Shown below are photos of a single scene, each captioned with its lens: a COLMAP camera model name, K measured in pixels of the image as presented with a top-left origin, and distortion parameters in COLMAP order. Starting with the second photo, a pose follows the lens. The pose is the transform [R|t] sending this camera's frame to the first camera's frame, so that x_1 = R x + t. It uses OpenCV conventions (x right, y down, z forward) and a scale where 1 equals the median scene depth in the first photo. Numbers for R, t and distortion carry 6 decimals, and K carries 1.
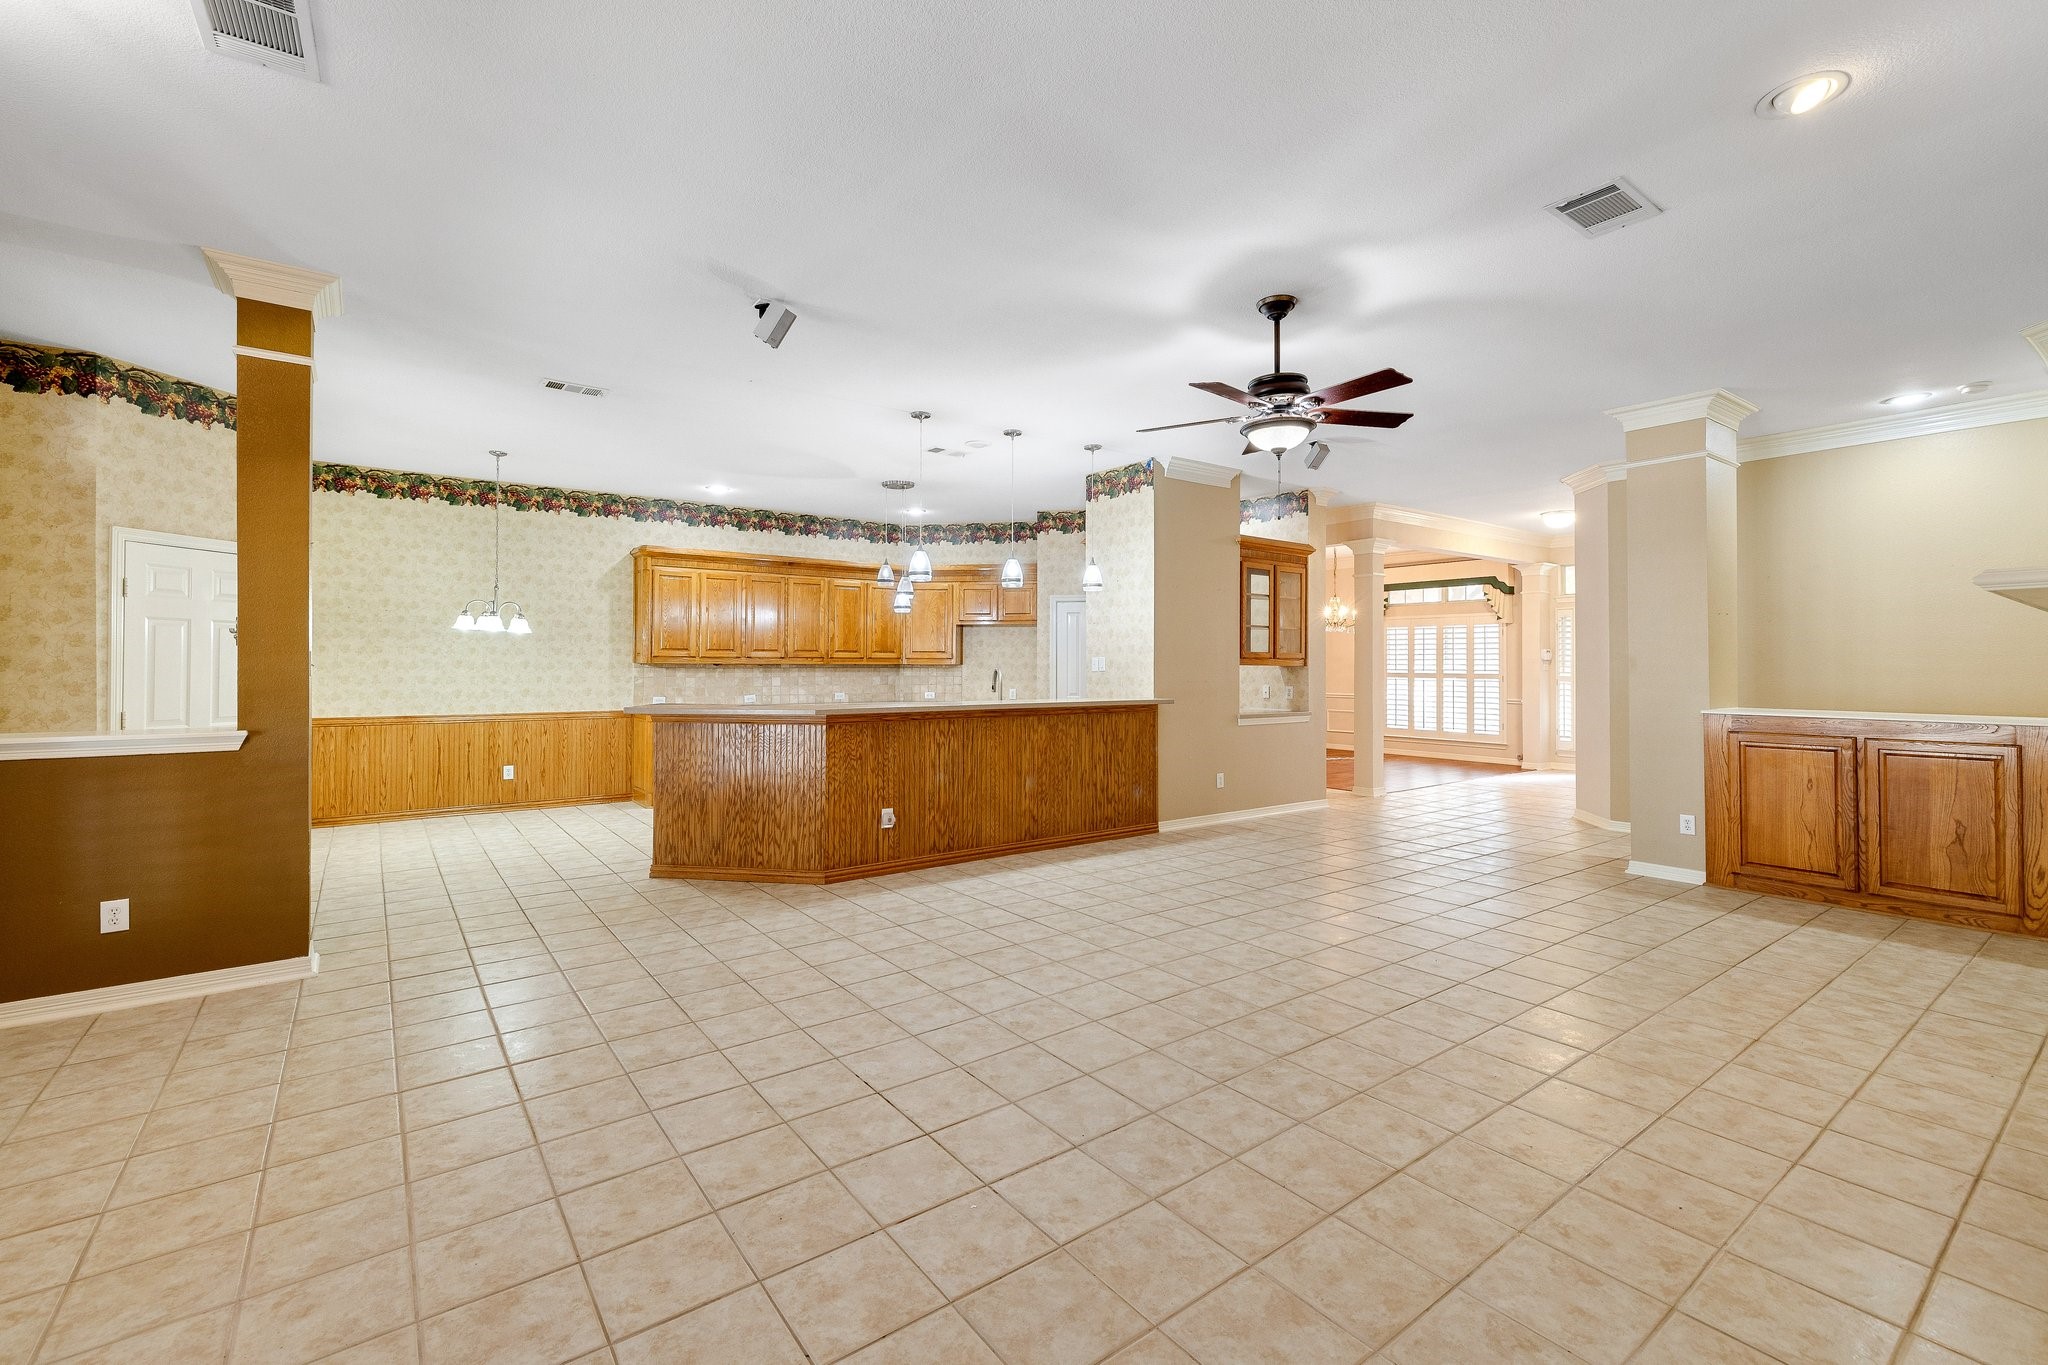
lens RADIAL K [[881.0, 0, 1017.3], [0, 881.0, 657.8], [0, 0, 1]] dist [0.003228, -0.000197]
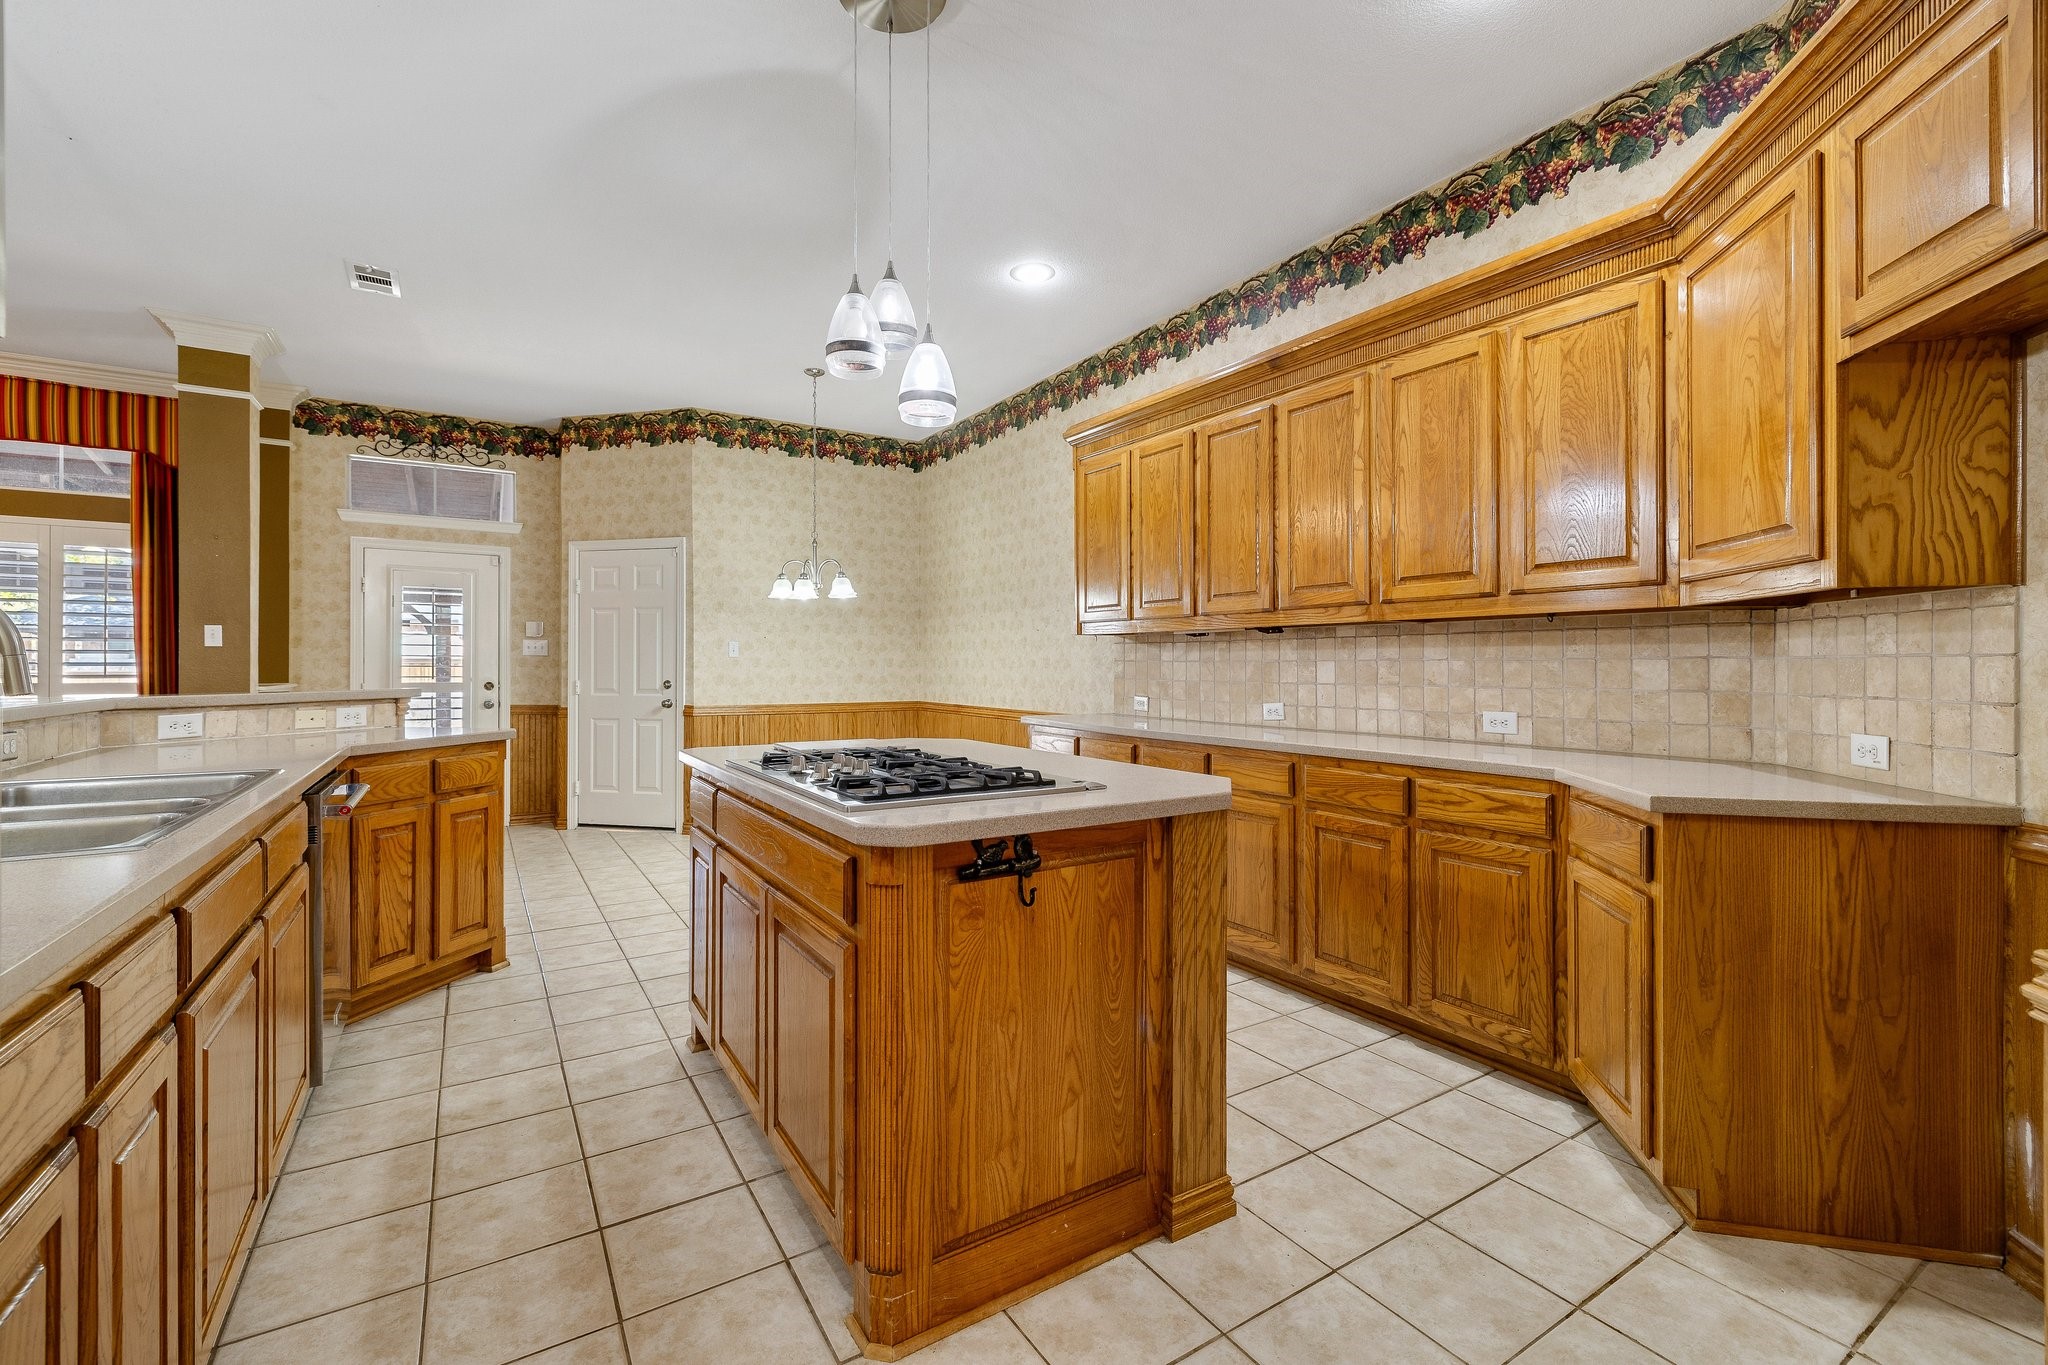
lens RADIAL K [[881.0, 0, 1006.1], [0, 881.0, 645.9], [0, 0, 1]] dist [0.003228, -0.000197]
pose [[-0.070174, -0.024348, -0.997238, 0.251610], [0.008013, 0.999656, -0.024971, 0.046235], [0.997503, -0.009743, -0.069955, 1.707043]]
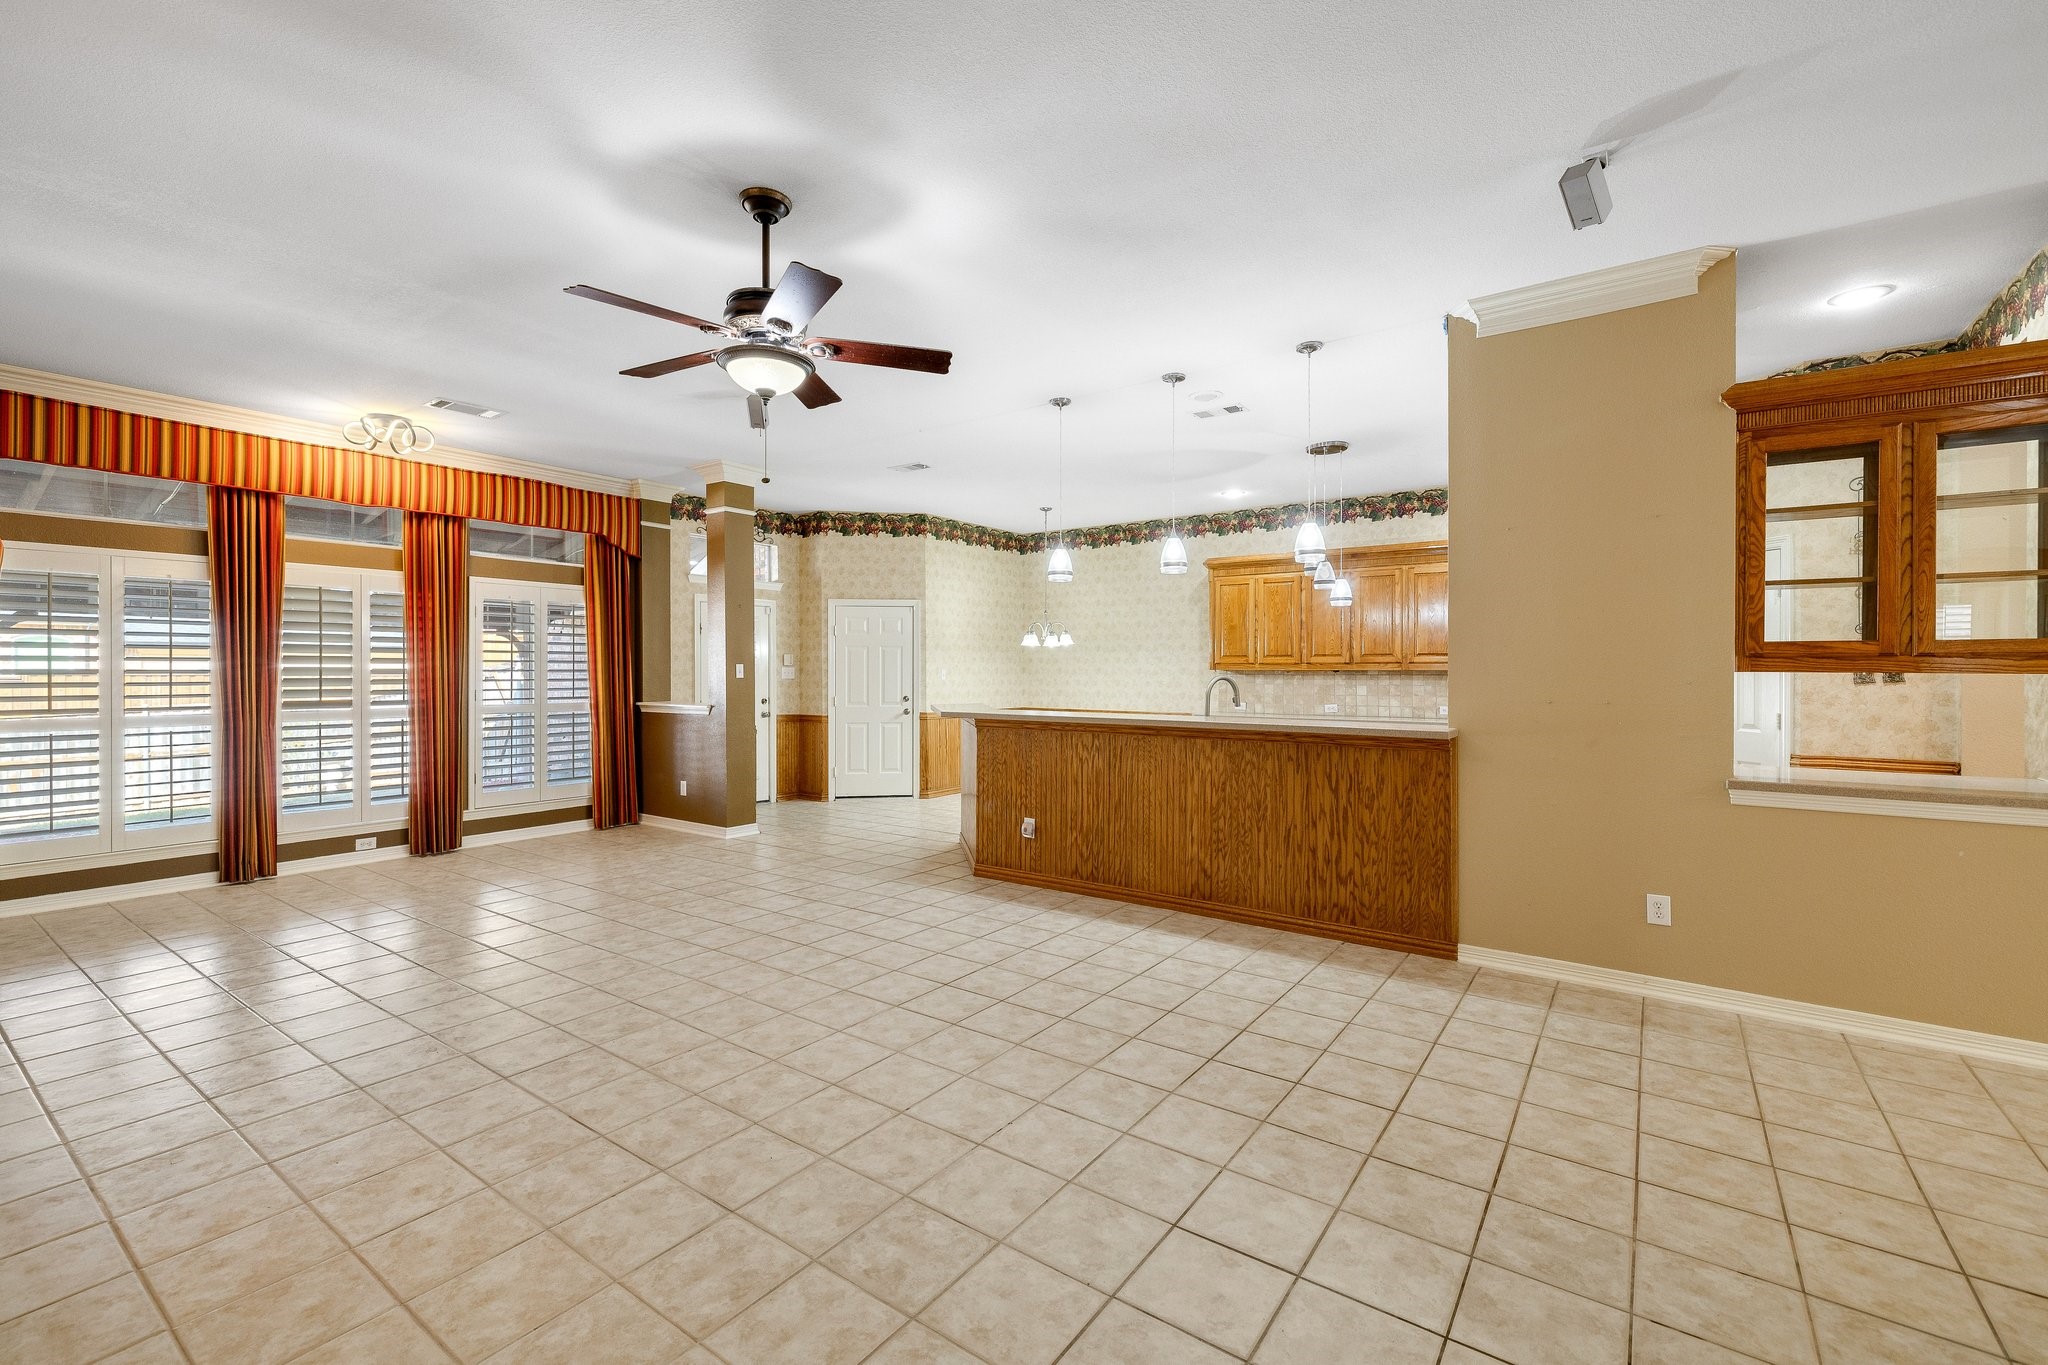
lens RADIAL K [[881.0, 0, 1026.0], [0, 881.0, 671.4], [0, 0, 1]] dist [0.003228, -0.000197]
pose [[0.309526, -0.000295, -0.950891, 0.896600], [0.007860, 0.999967, 0.002248, 0.006593], [0.950858, -0.008170, 0.309518, 0.794197]]
